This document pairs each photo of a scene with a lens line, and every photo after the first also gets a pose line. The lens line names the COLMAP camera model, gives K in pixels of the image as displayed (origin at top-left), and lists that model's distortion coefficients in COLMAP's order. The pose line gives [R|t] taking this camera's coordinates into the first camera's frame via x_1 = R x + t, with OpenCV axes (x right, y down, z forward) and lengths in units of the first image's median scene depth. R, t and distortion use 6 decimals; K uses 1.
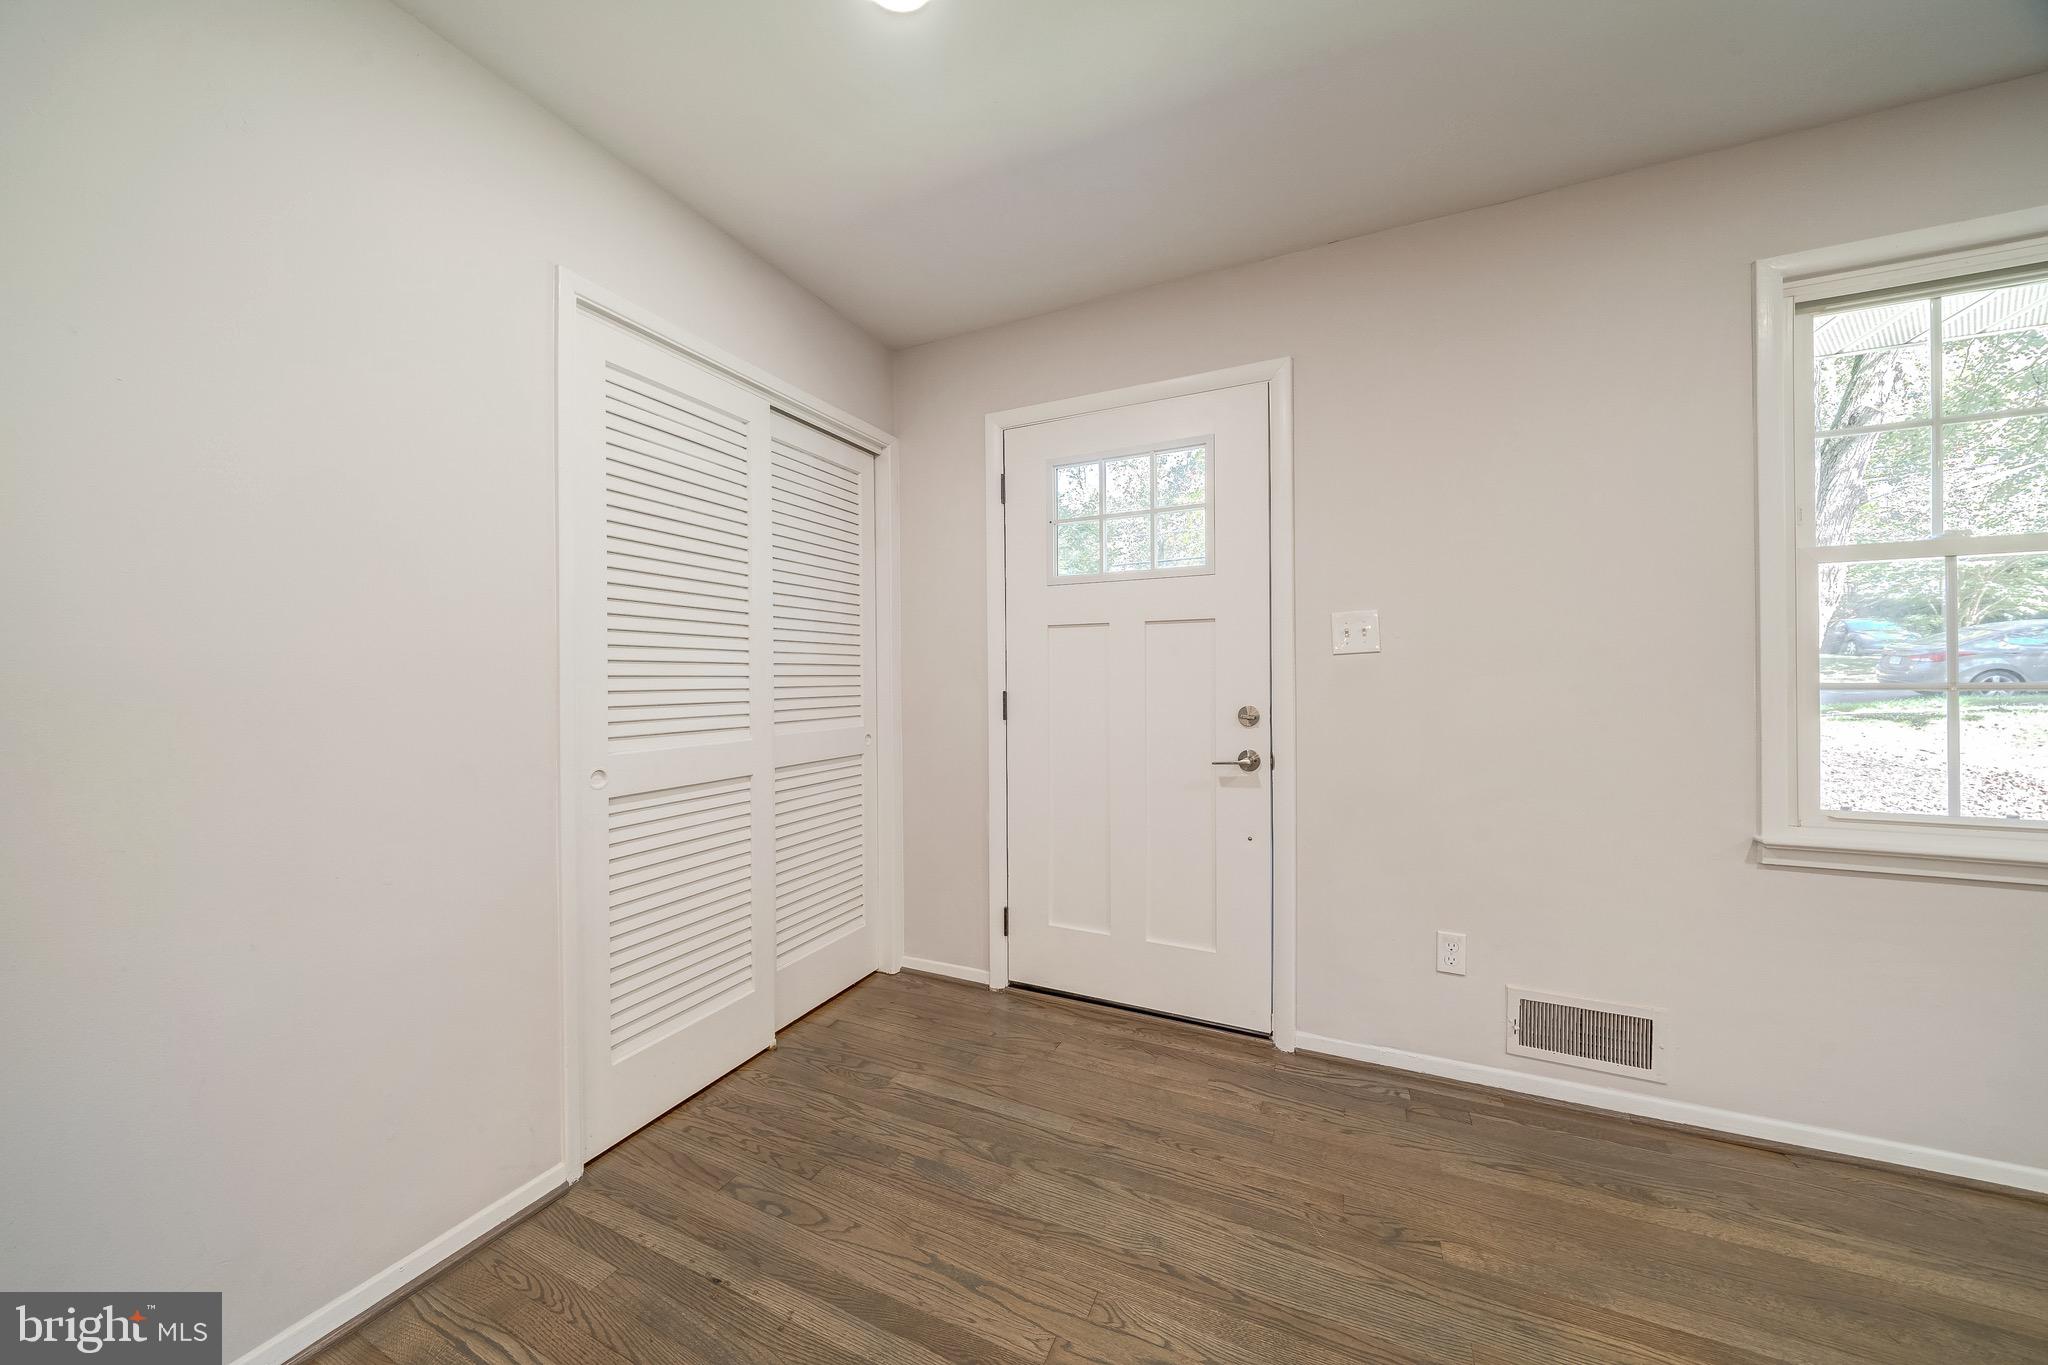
lens RADIAL K [[695.7, 0, 1019.7], [0, 695.7, 680.1], [0, 0, 1]] dist [-0.007530, 0.000507]
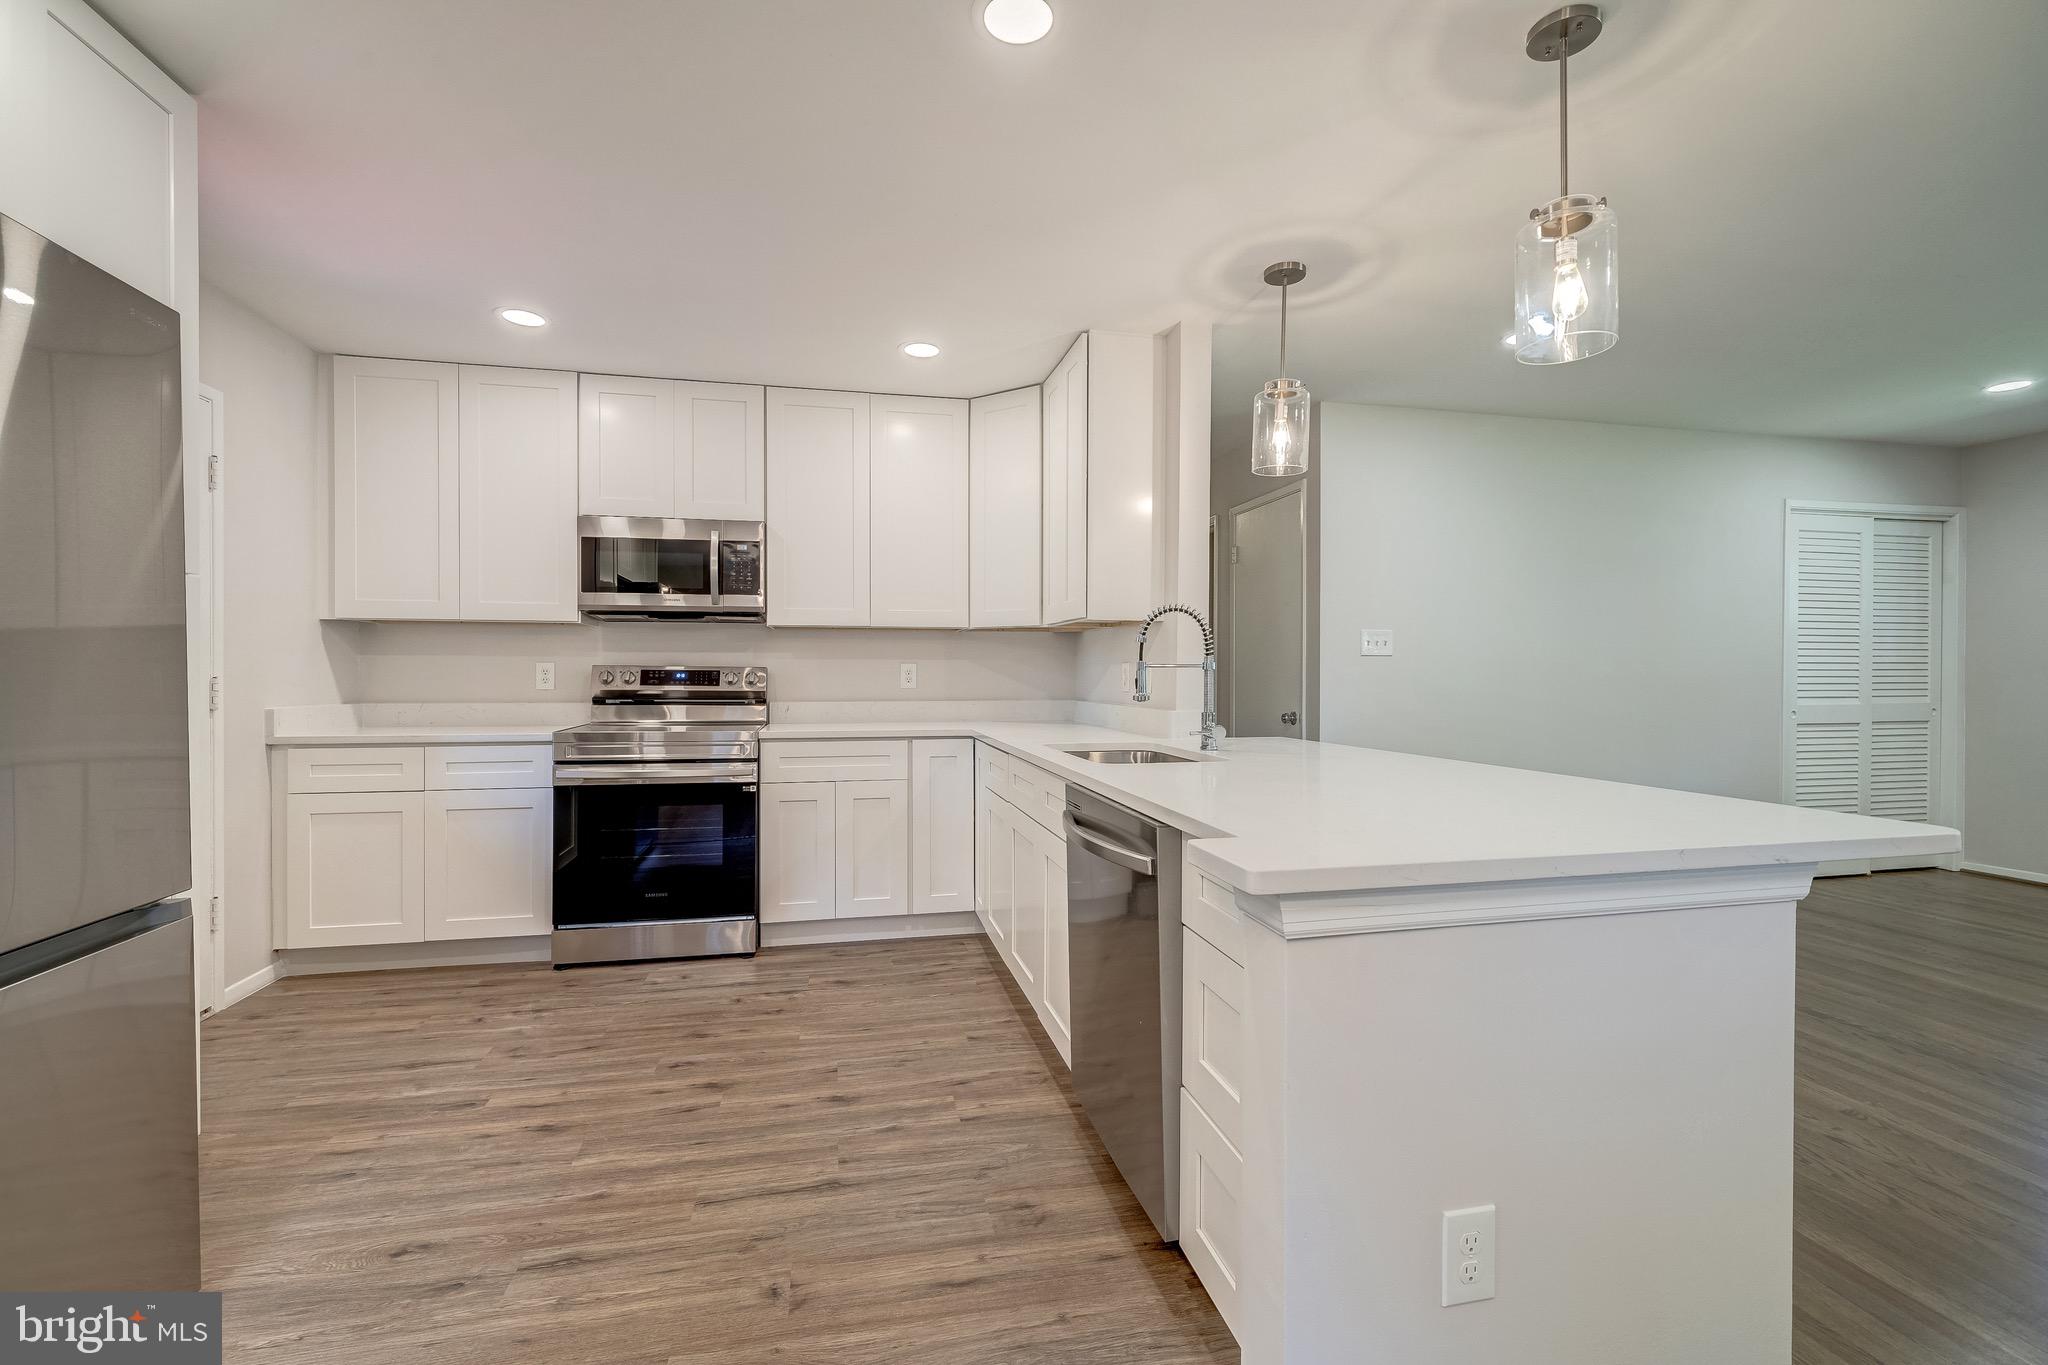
lens RADIAL K [[872.3, 0, 1019.5], [0, 872.3, 680.3], [0, 0, 1]] dist [0.000274, -0.000321]
pose [[0.612630, 0.016222, -0.790203, 0.076923], [-0.005737, 0.999854, 0.016079, -0.002630], [0.790349, -0.005317, 0.612634, -2.146124]]
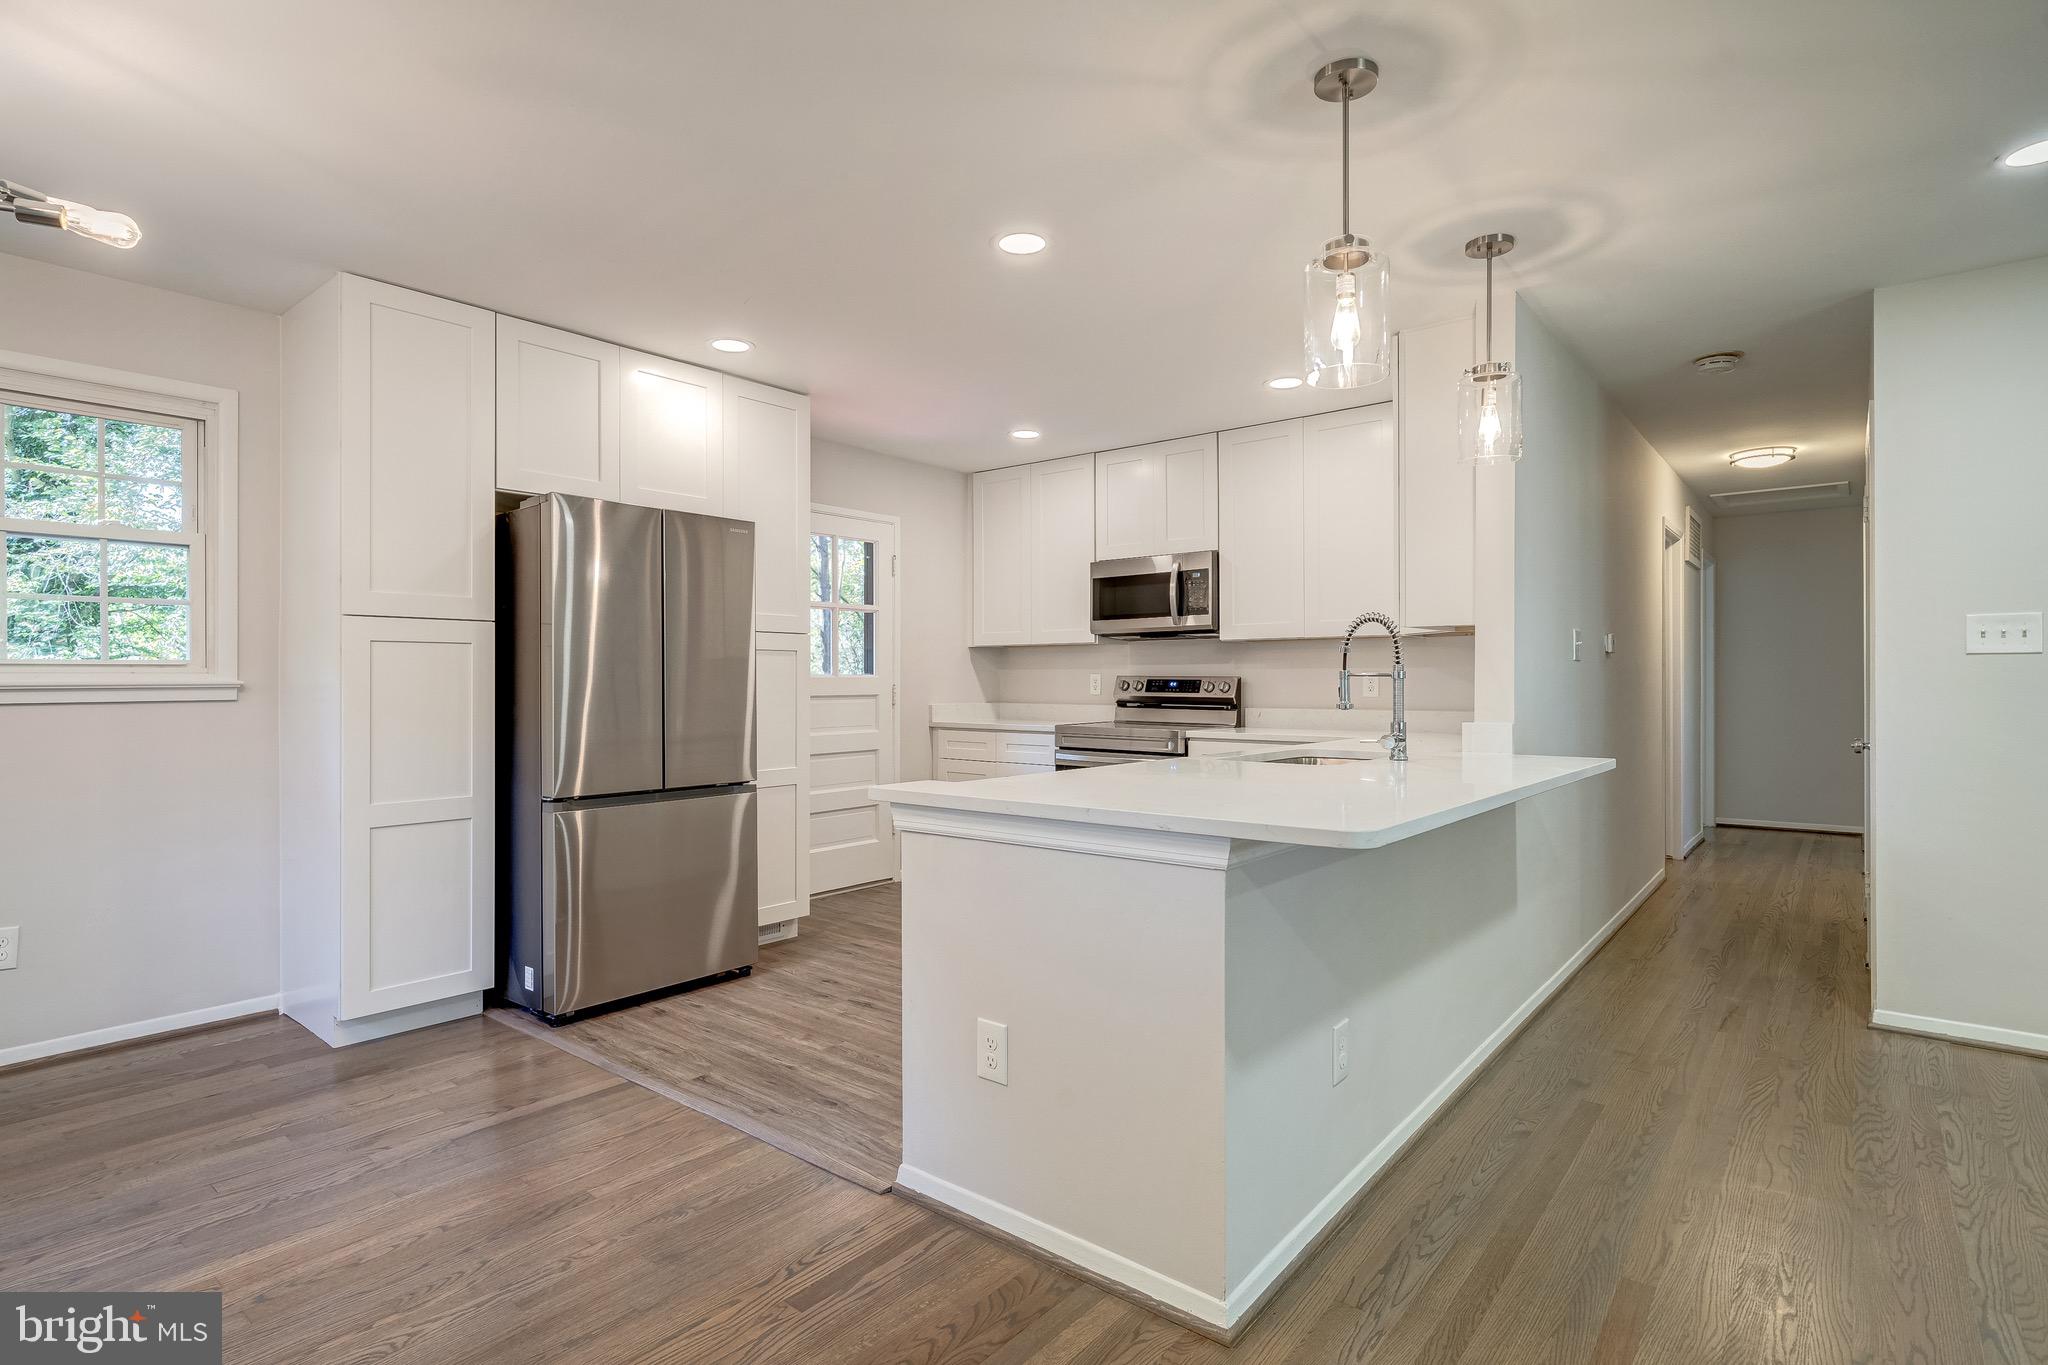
lens RADIAL K [[1015.0, 0, 1017.8], [0, 1015.0, 680.7], [0, 0, 1]] dist [0.003658, -0.001344]
pose [[-0.239990, 0.008658, -0.970737, 0.779578], [0.004404, 0.999960, 0.007830, -0.009734], [0.970765, -0.002396, -0.240019, -1.337201]]
